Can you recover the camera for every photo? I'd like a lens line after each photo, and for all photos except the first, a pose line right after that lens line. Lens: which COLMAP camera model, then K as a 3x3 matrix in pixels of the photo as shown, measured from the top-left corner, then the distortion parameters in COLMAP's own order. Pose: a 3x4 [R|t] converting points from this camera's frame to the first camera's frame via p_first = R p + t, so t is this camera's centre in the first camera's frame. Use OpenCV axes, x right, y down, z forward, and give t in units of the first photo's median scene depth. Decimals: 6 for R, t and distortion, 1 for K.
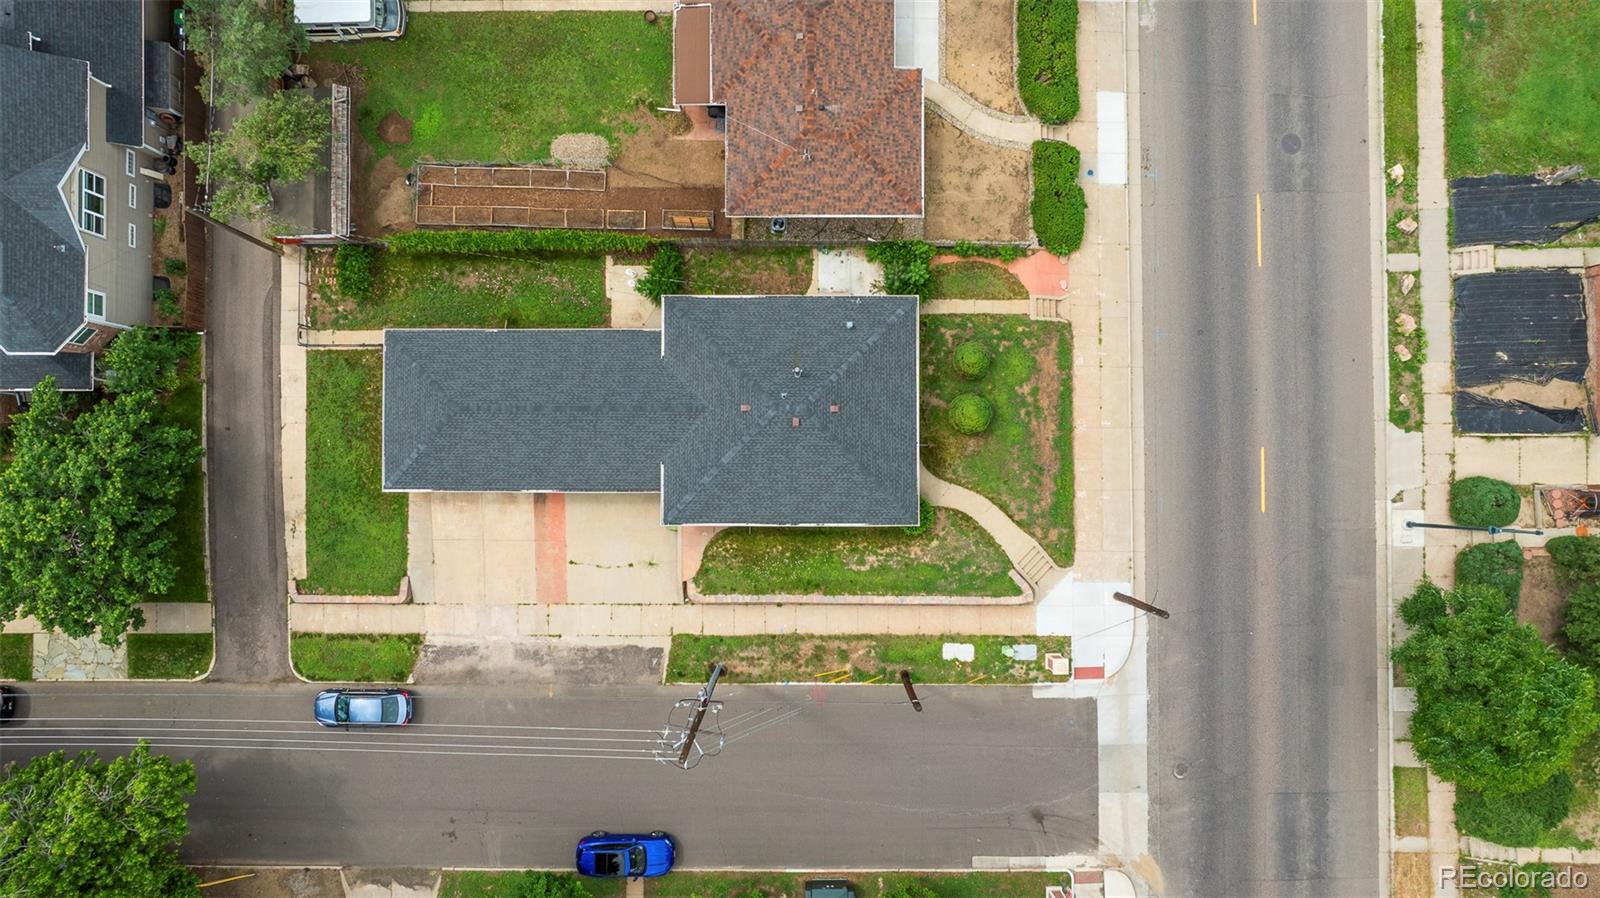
lens RADIAL K [[1121.4, 0, 800.0], [0, 1121.4, 449.0], [0, 0, 1]] dist [-0.028113, -0.001460]
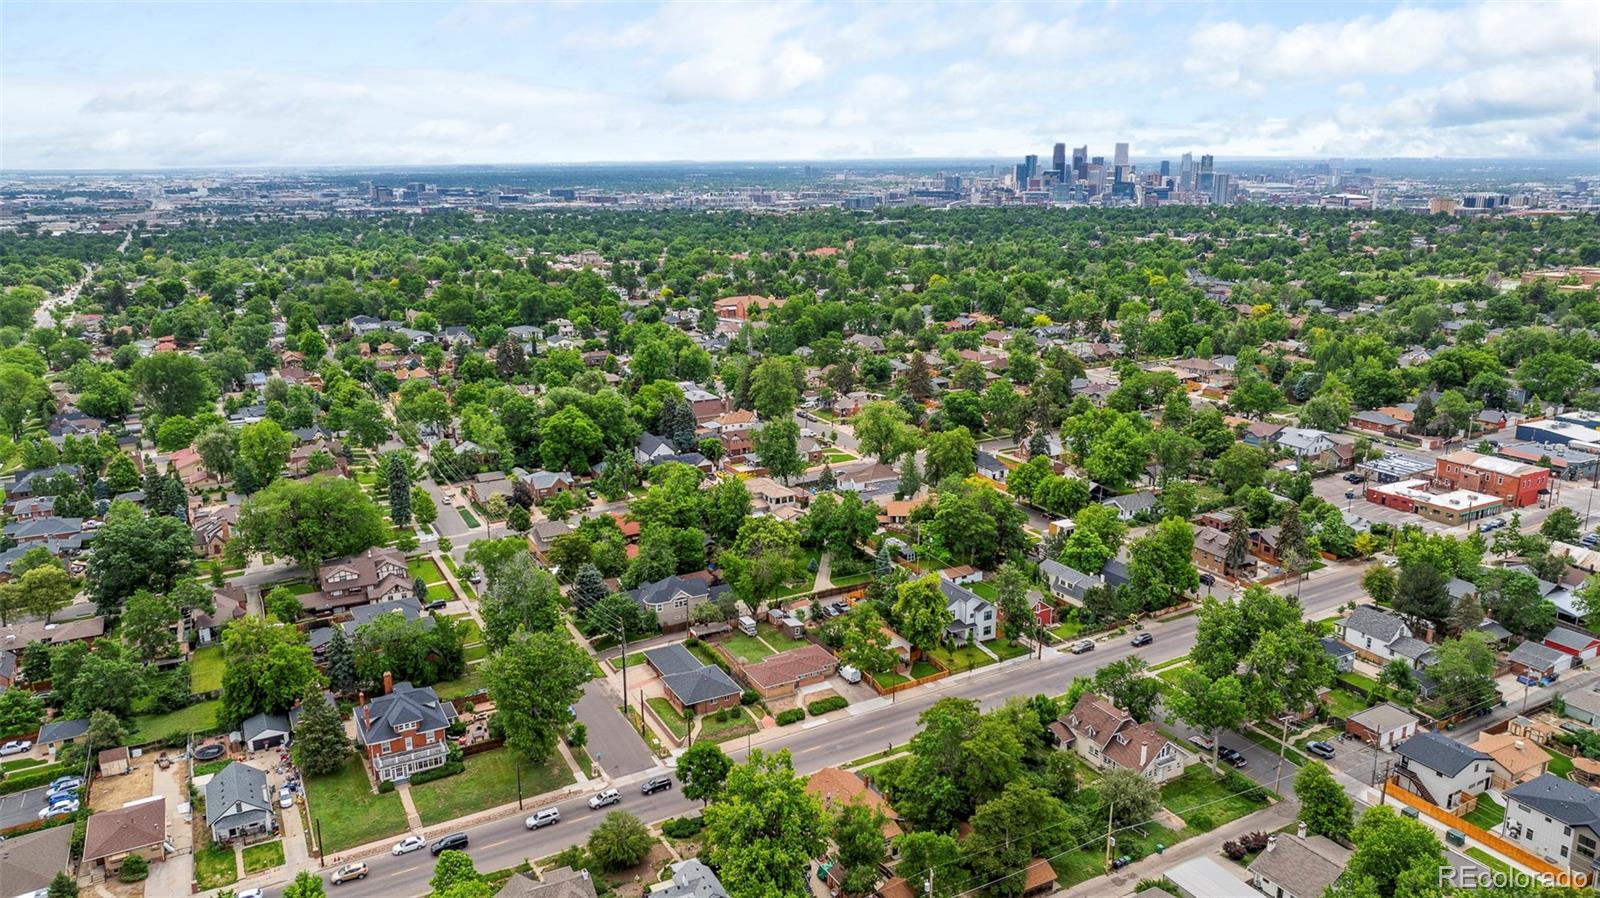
lens RADIAL K [[1121.4, 0, 800.0], [0, 1121.4, 449.0], [0, 0, 1]] dist [-0.028113, -0.001460]
pose [[0.472725, 0.224592, -0.852109, 2.970749], [-0.880758, 0.151403, -0.448713, 1.160273], [0.028234, 0.962619, 0.269383, -0.715521]]
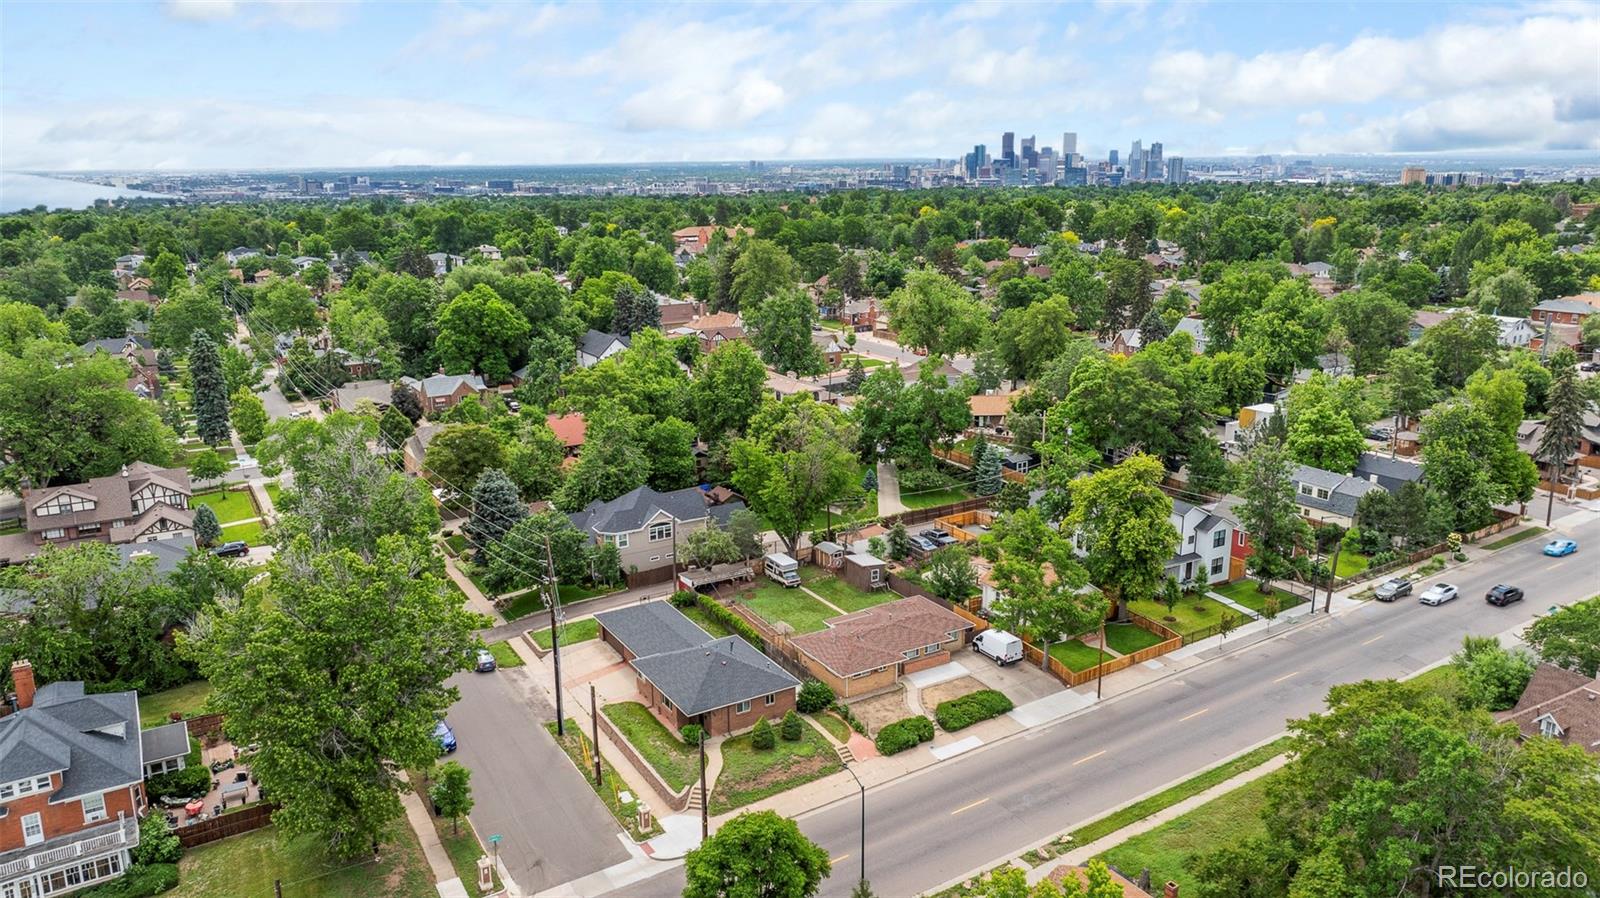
lens RADIAL K [[1121.4, 0, 800.0], [0, 1121.4, 449.0], [0, 0, 1]] dist [-0.028113, -0.001460]
pose [[0.515884, 0.215583, -0.829088, 1.421403], [-0.856111, 0.164340, -0.489966, 0.644797], [0.030624, 0.962557, 0.269343, 0.139247]]
